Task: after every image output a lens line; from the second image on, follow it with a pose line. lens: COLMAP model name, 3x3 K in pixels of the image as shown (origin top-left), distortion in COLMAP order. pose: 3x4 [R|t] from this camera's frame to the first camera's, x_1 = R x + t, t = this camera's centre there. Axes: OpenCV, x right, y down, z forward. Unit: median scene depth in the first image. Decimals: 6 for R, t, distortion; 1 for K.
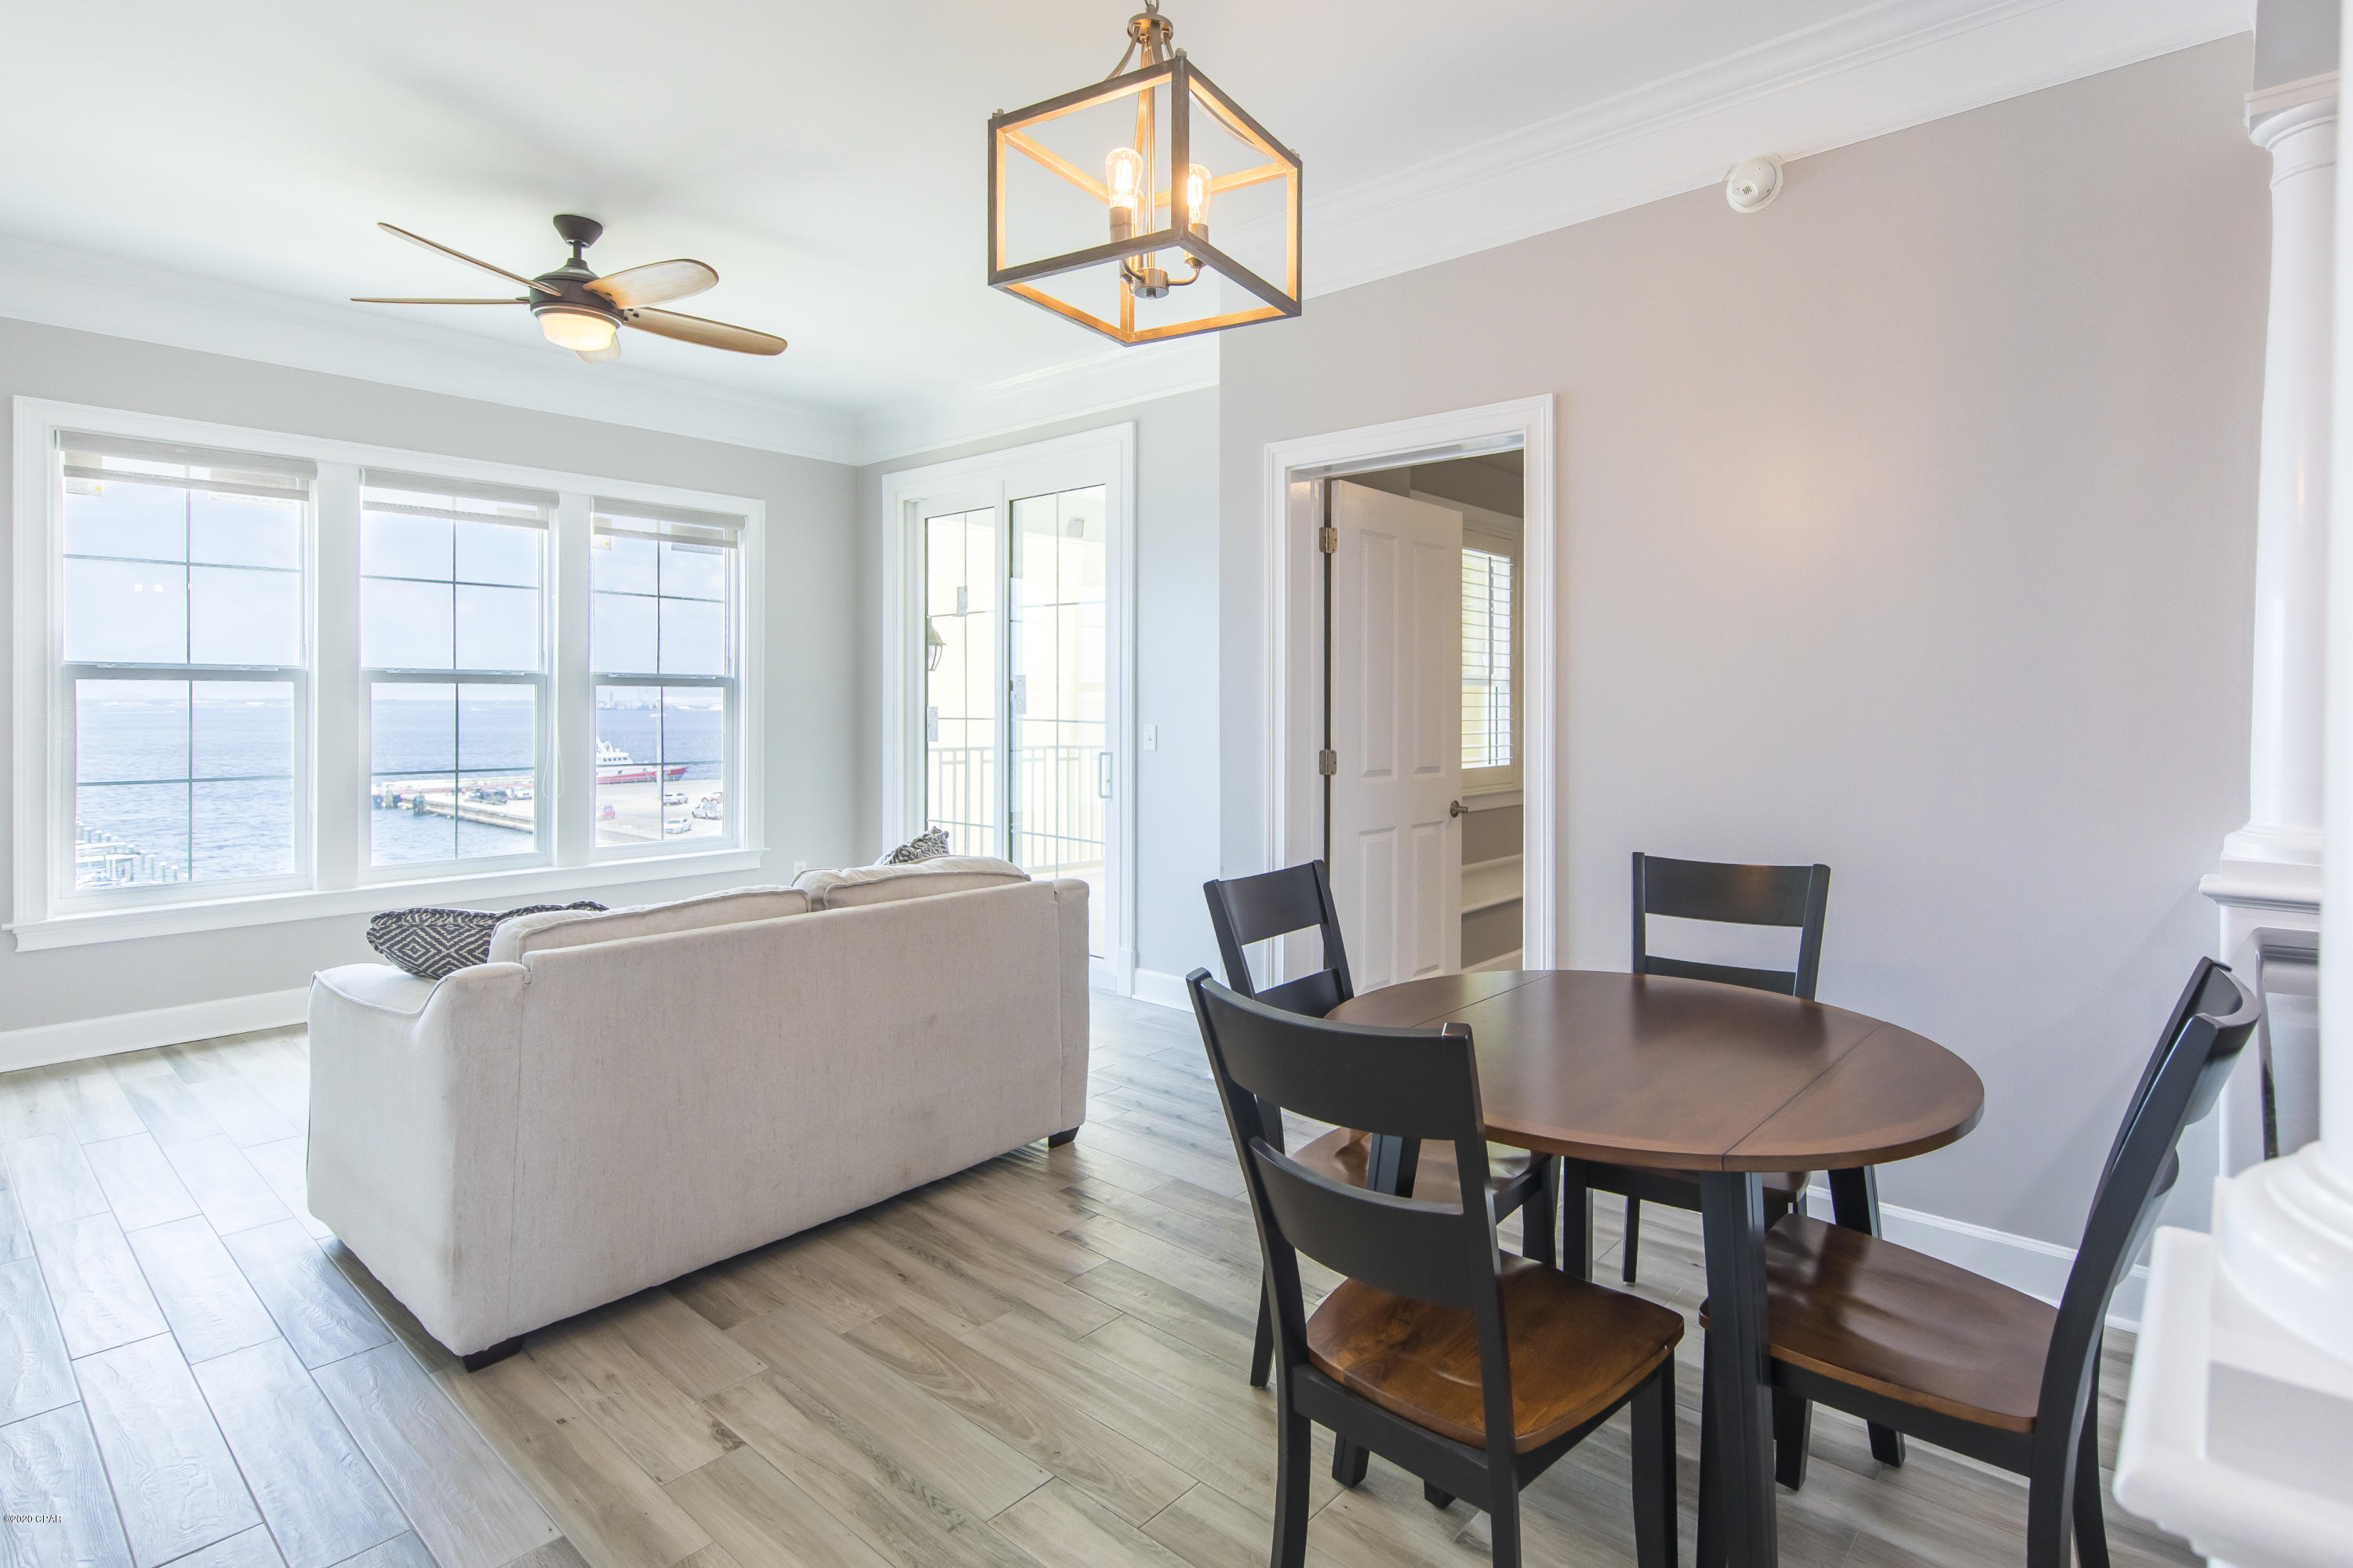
lens RADIAL K [[1141.7, 0, 1281.9], [0, 1141.7, 712.7], [0, 0, 1]] dist [0.001919, 0.000295]
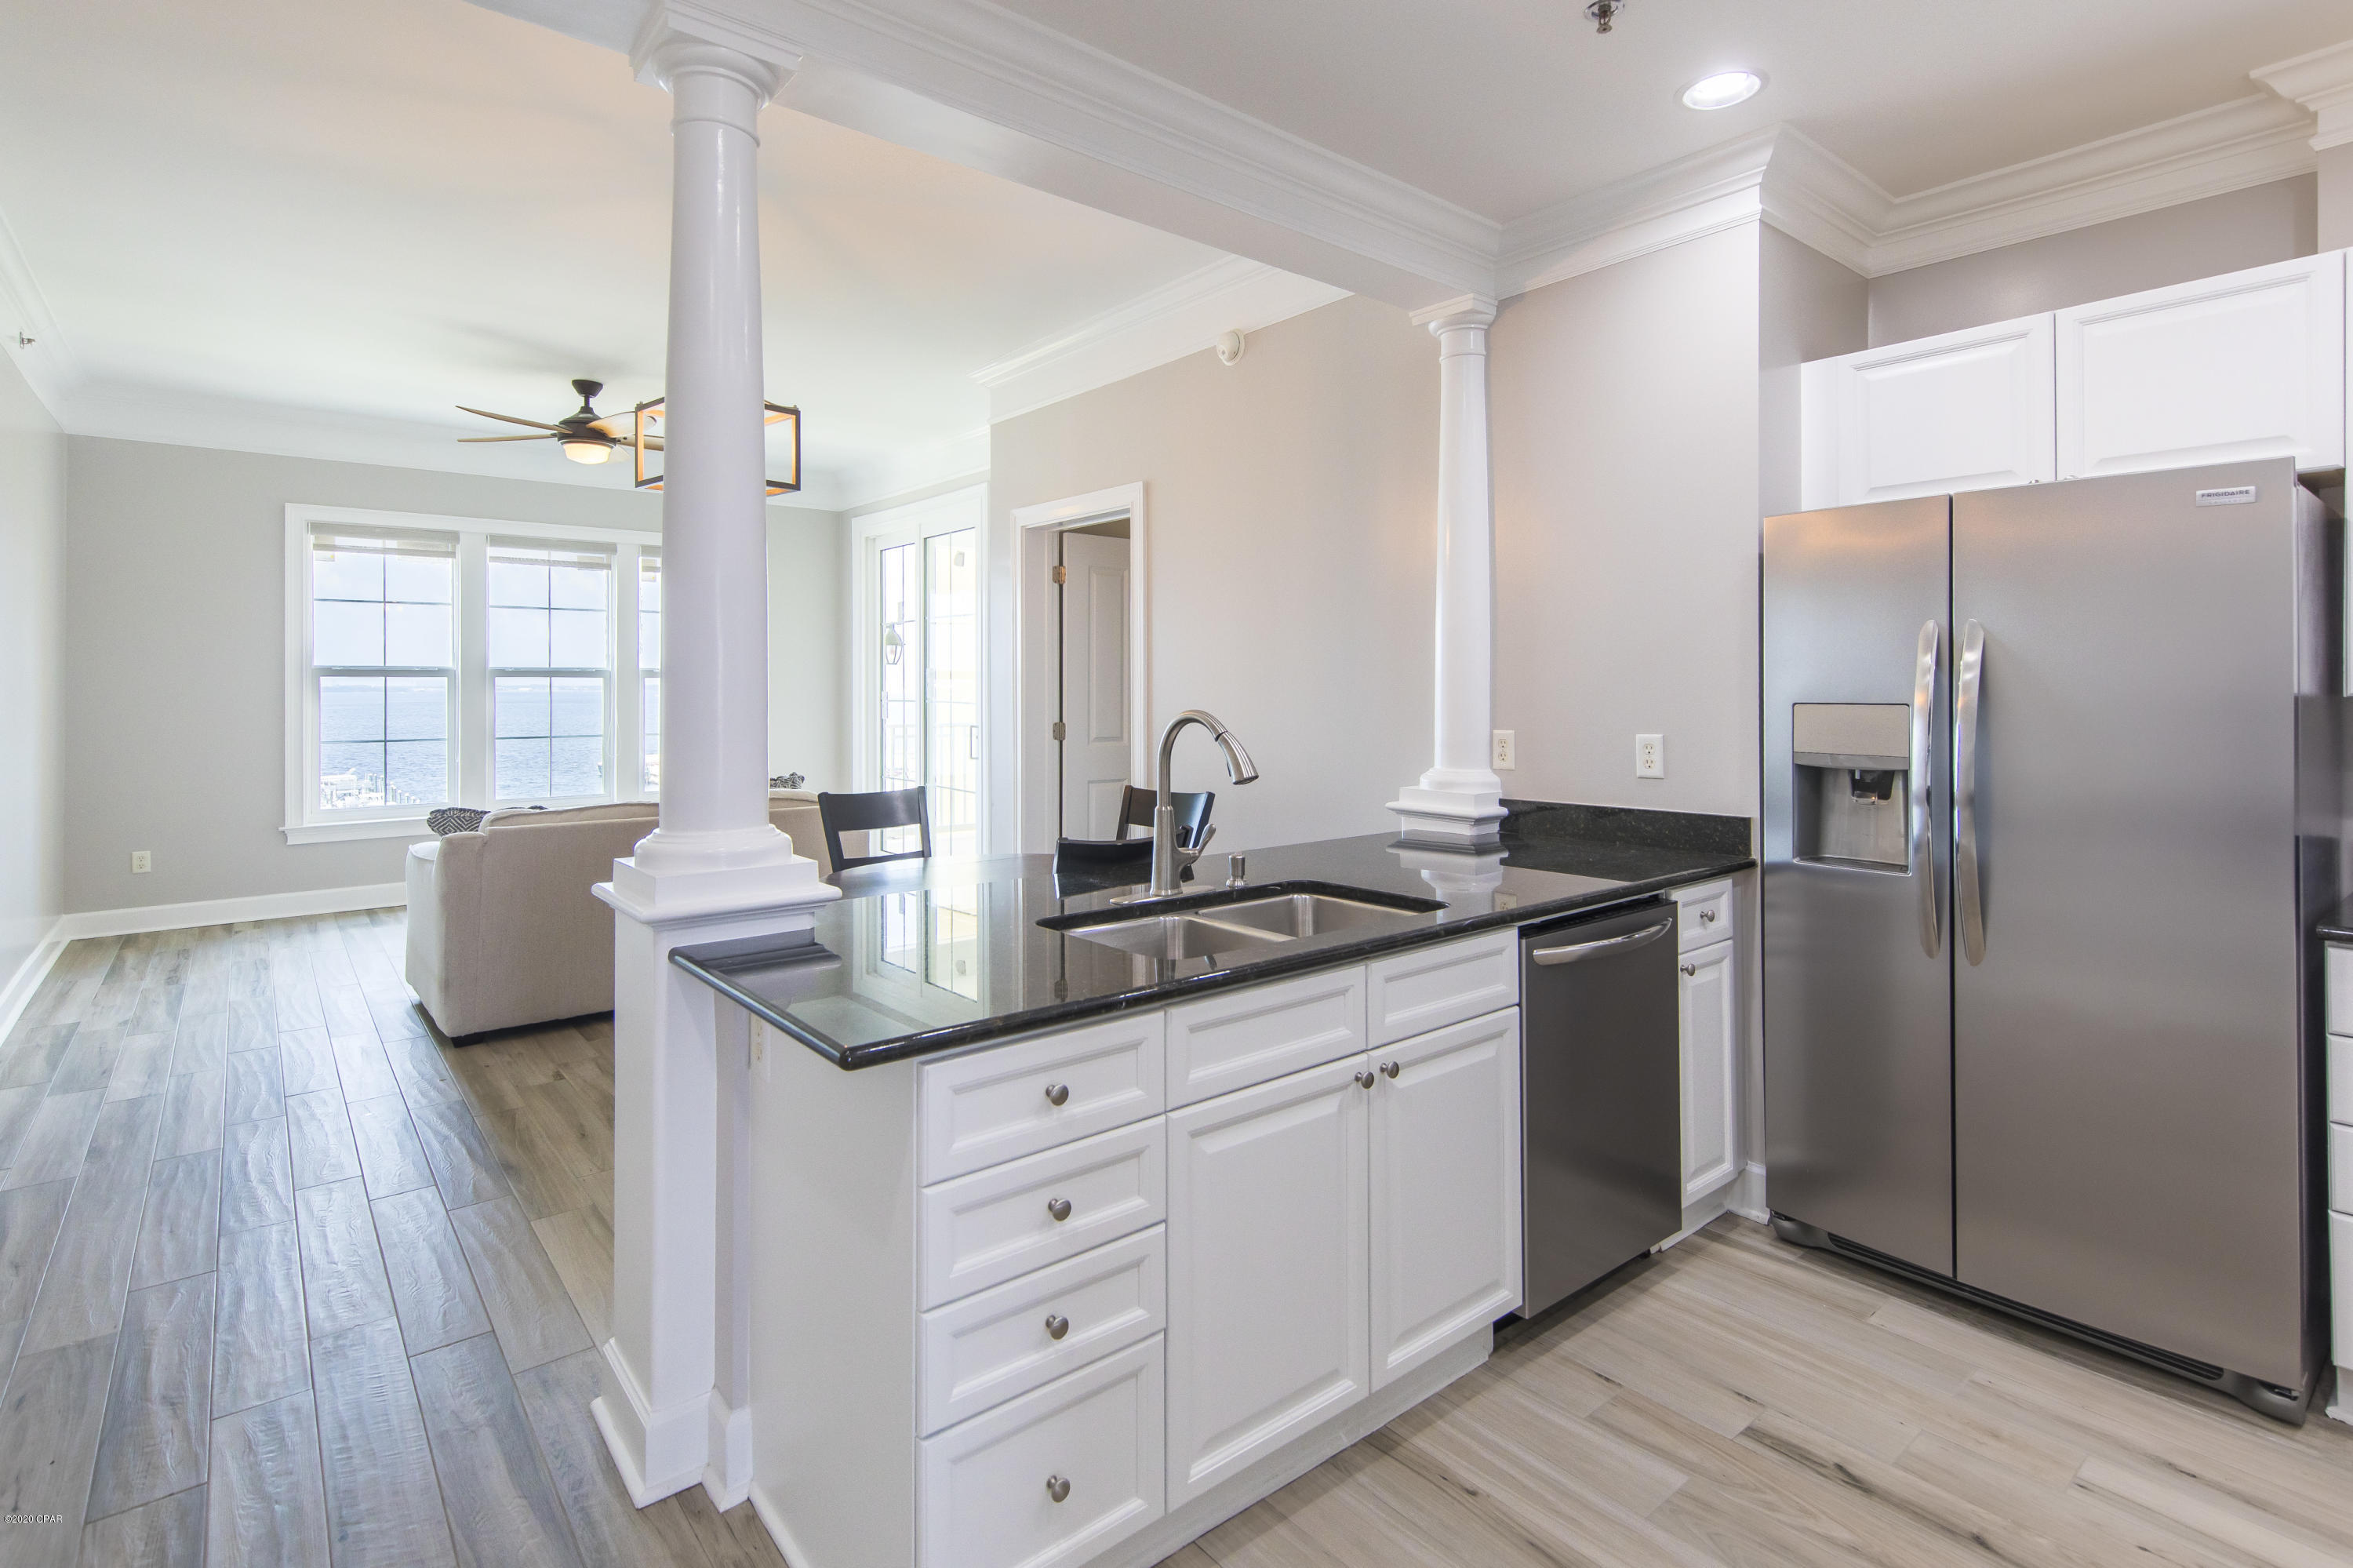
lens RADIAL K [[1103.2, 0, 1201.9], [0, 1103.2, 689.9], [0, 0, 1]] dist [0.005189, 0.000137]
pose [[0.984055, -0.003155, -0.177834, 0.456511], [0.002219, 0.999983, -0.005459, 0.000004], [0.177848, 0.004977, 0.984045, -0.319178]]
